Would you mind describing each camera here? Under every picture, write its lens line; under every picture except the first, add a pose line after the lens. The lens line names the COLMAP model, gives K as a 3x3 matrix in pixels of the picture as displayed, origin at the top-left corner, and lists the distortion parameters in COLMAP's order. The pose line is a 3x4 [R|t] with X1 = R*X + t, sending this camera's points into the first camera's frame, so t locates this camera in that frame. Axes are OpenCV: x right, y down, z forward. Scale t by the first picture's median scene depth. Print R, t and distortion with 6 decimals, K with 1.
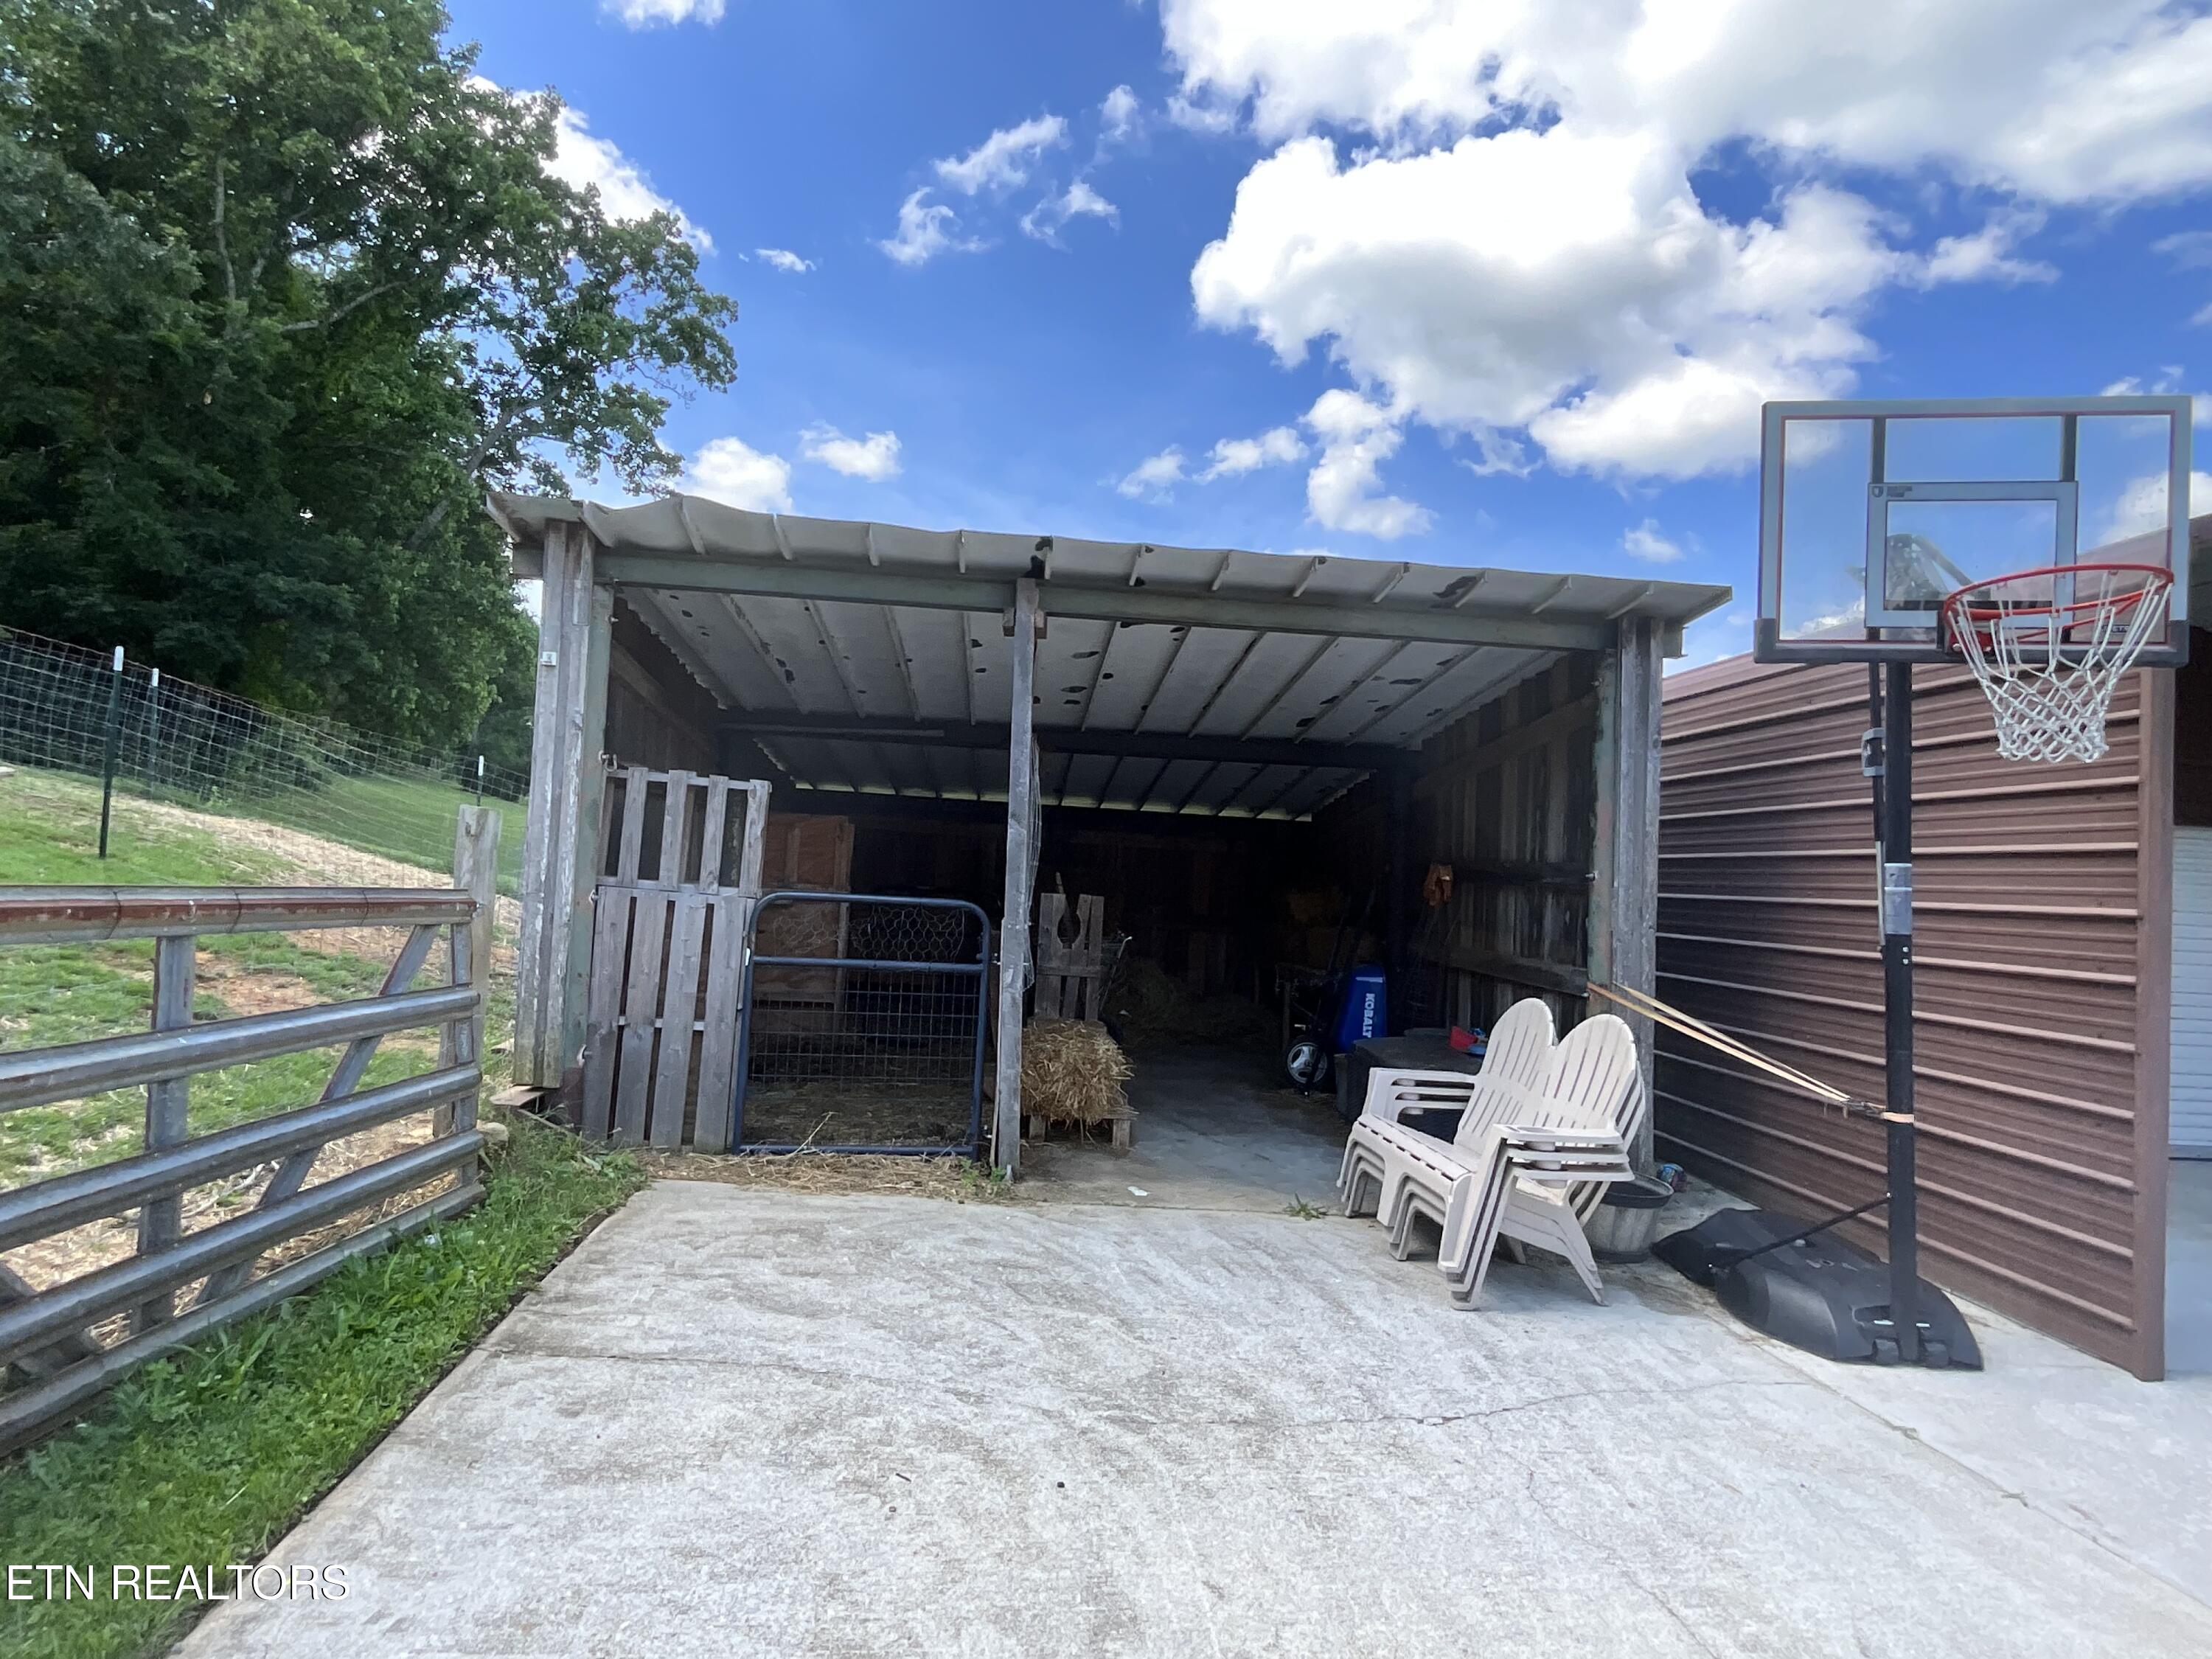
lens RADIAL K [[1145.1, 0, 1121.9], [0, 1145.1, 836.3], [0, 0, 1]] dist [-0.013082, 0.011388]
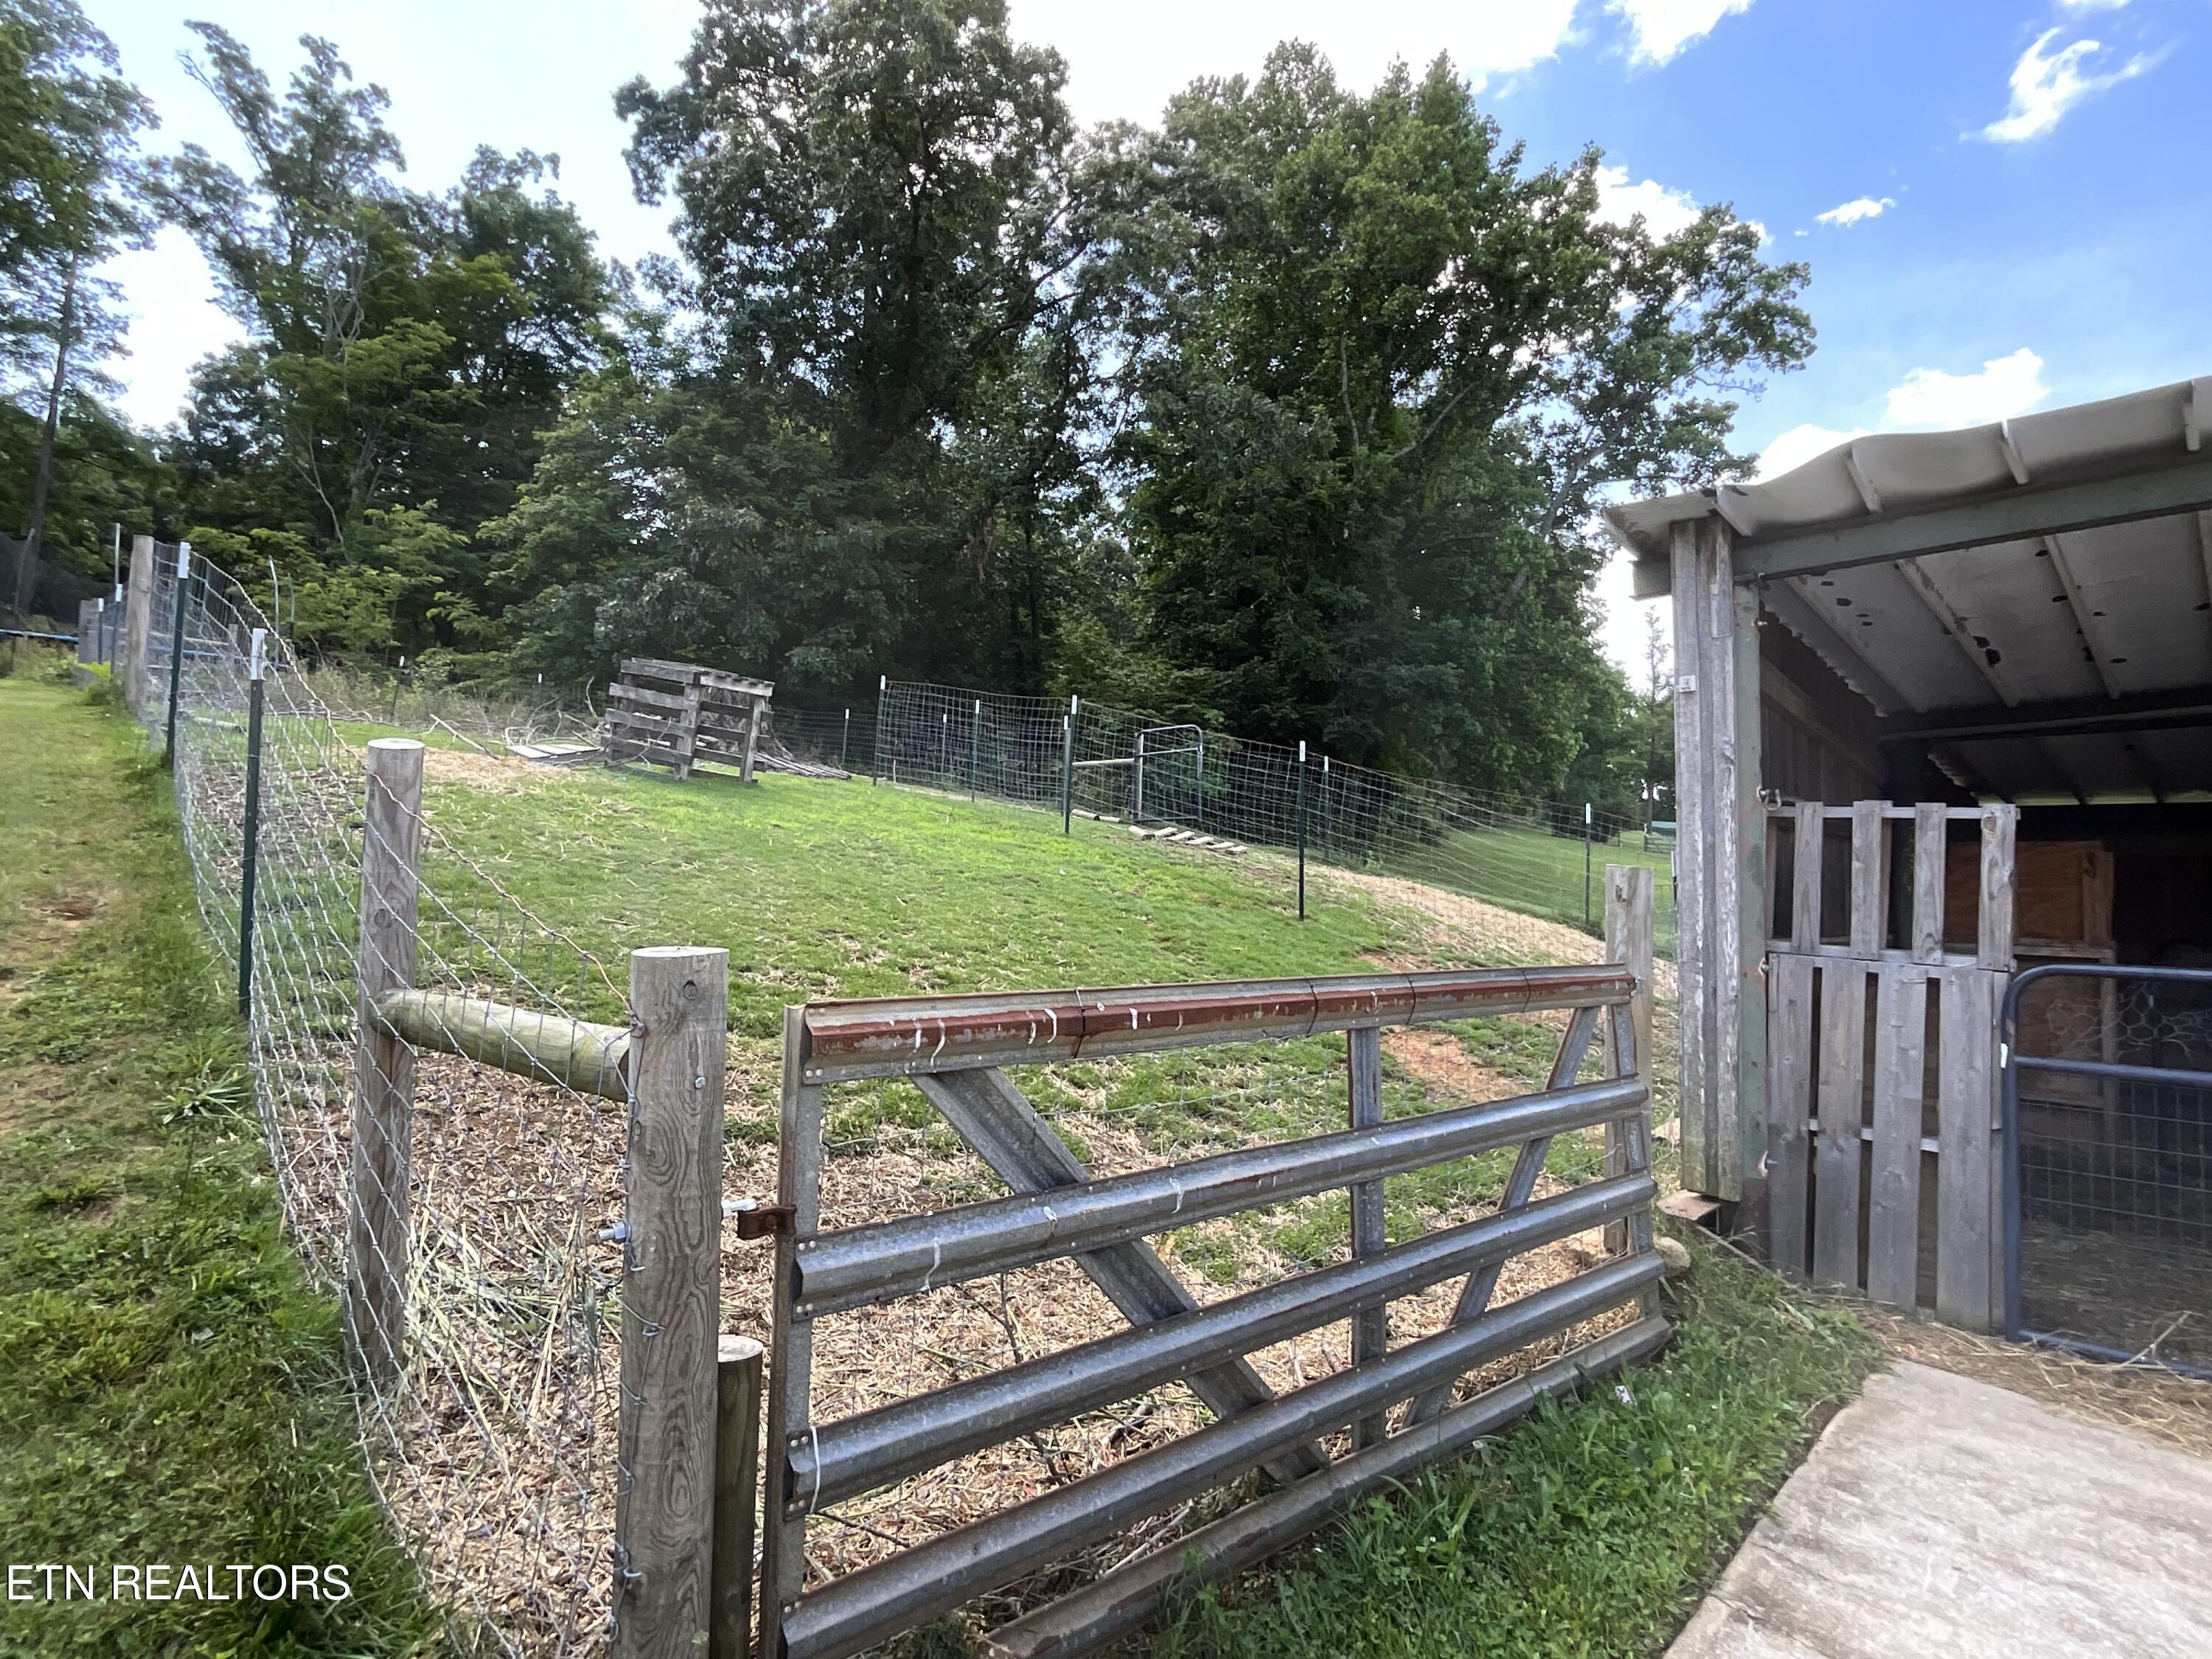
lens RADIAL K [[1145.1, 0, 1111.7], [0, 1145.1, 831.7], [0, 0, 1]] dist [-0.013082, 0.011388]
pose [[0.625988, -0.075082, -0.776209, -0.114137], [0.047548, 0.997177, -0.058110, -0.016812], [0.778381, -0.000531, 0.627791, 0.130985]]
